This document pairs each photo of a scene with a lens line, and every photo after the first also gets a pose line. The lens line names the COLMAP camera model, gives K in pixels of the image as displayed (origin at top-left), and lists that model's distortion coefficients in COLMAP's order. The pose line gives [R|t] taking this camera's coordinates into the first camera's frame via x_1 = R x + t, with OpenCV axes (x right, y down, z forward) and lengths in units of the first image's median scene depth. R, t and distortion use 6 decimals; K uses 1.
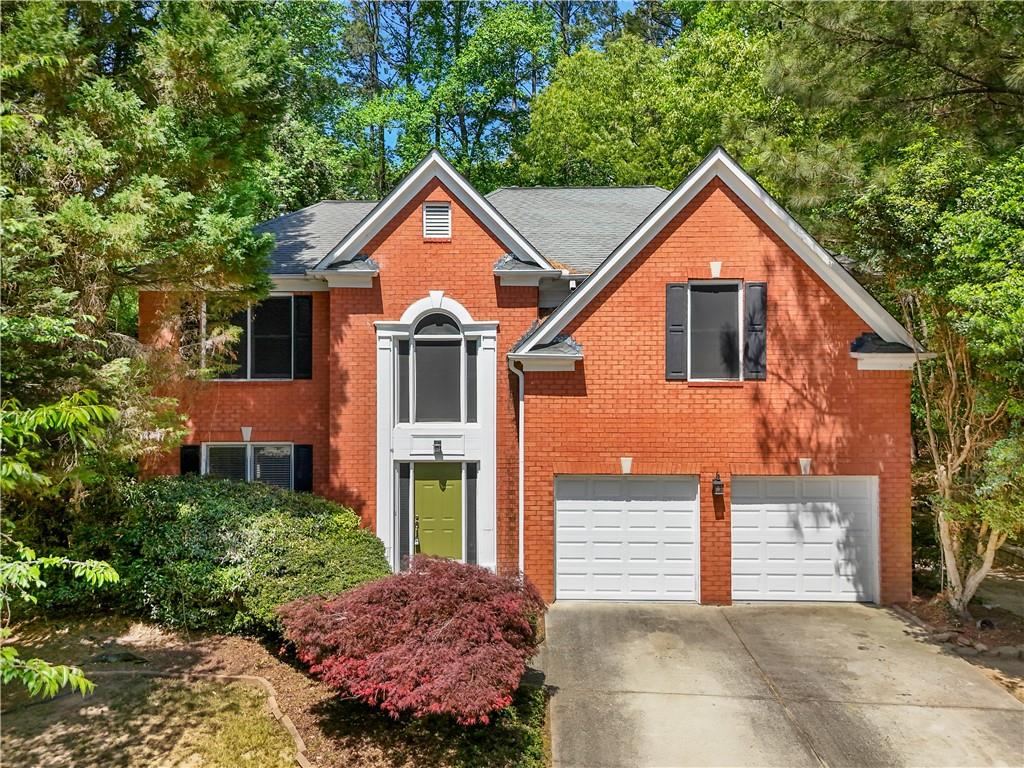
lens RADIAL K [[718.0, 0, 506.7], [0, 718.0, 383.7], [0, 0, 1]] dist [0.005882, 0.000252]
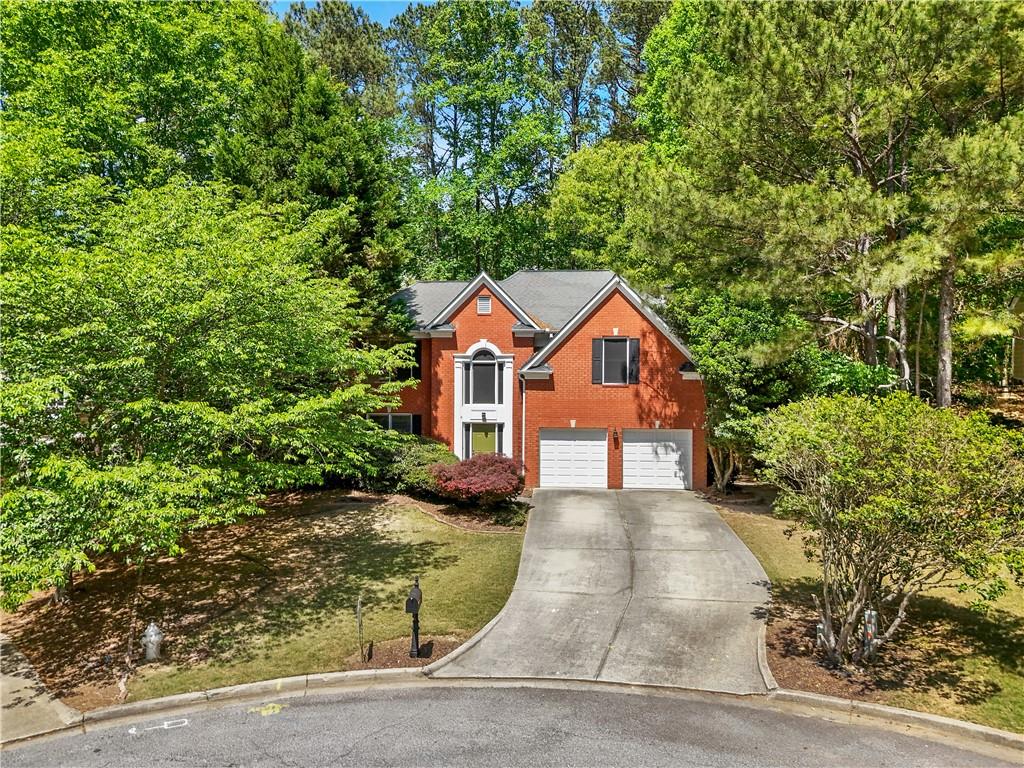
lens RADIAL K [[718.0, 0, 513.8], [0, 718.0, 384.3], [0, 0, 1]] dist [0.005882, 0.000252]
pose [[0.999338, 0.005074, -0.036020, 0.064671], [-0.005026, 0.999986, 0.001444, -0.004591], [0.036027, -0.001262, 0.999350, -1.086852]]
